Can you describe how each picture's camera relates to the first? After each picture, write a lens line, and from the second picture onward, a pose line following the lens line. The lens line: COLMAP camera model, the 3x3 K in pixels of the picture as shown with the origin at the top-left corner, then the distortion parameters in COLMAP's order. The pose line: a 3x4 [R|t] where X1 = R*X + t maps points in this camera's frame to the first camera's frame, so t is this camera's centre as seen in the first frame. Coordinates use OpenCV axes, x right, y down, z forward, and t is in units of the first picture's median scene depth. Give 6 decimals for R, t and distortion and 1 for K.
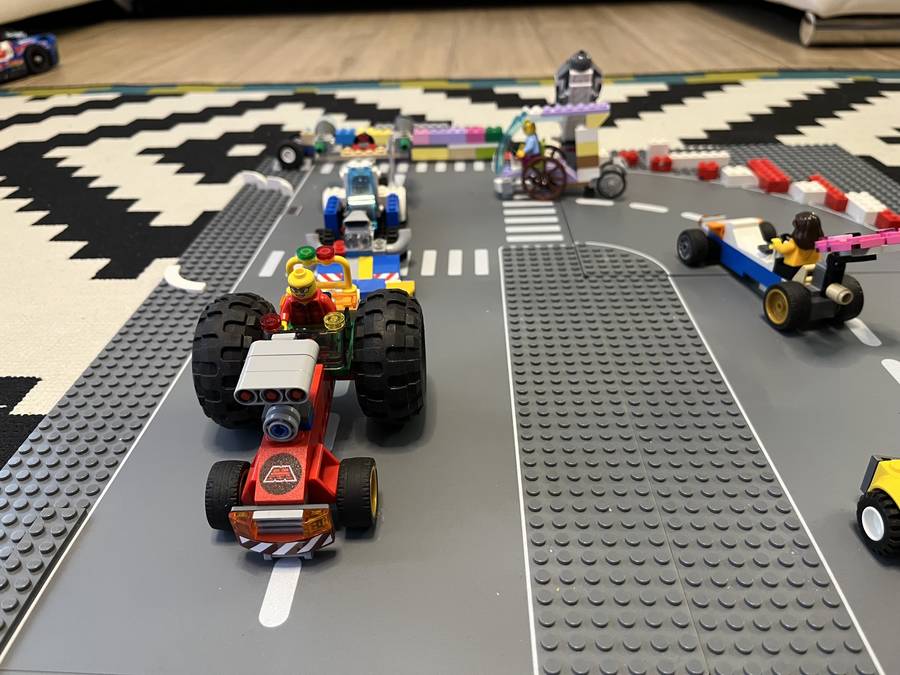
lens RADIAL K [[705.2, 0, 438.2], [0, 705.2, 333.5], [0, 0, 1]] dist [0.025376, -0.077217]
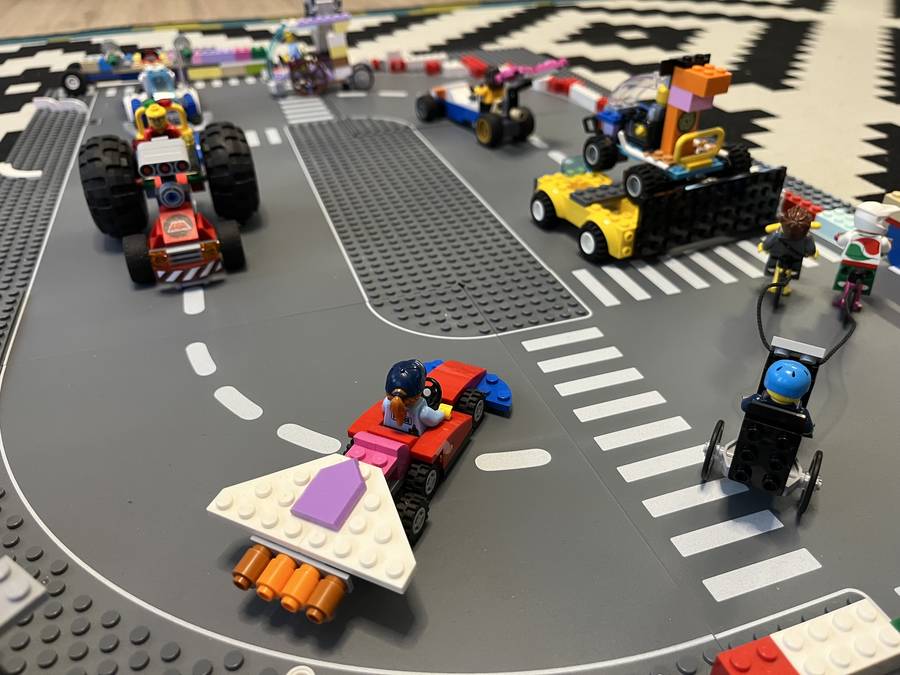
lens RADIAL K [[705.2, 0, 452.7], [0, 705.2, 339.4], [0, 0, 1]] dist [0.025376, -0.077217]
pose [[0.933509, -0.178782, 0.310801, -0.081667], [0.164915, 0.983780, 0.070570, 0.185148], [-0.318376, -0.014622, 0.947852, -0.265303]]
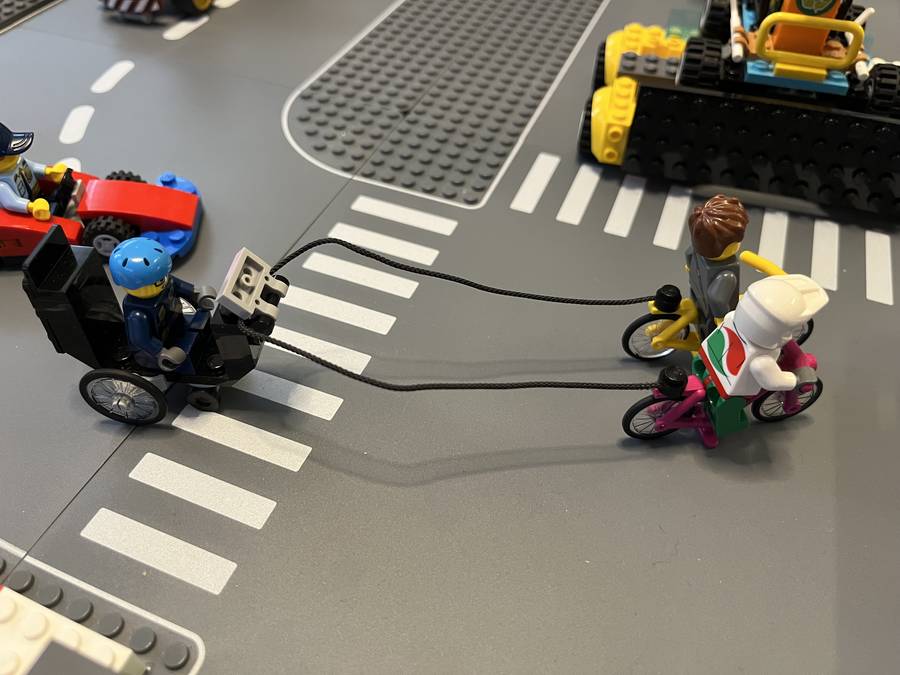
lens RADIAL K [[705.2, 0, 448.3], [0, 705.2, 346.2], [0, 0, 1]] dist [0.025376, -0.077217]
pose [[0.941595, 0.283709, -0.181404, 0.321372], [-0.217536, 0.923673, 0.315446, 0.170069], [0.257053, -0.257560, 0.931443, -0.173995]]
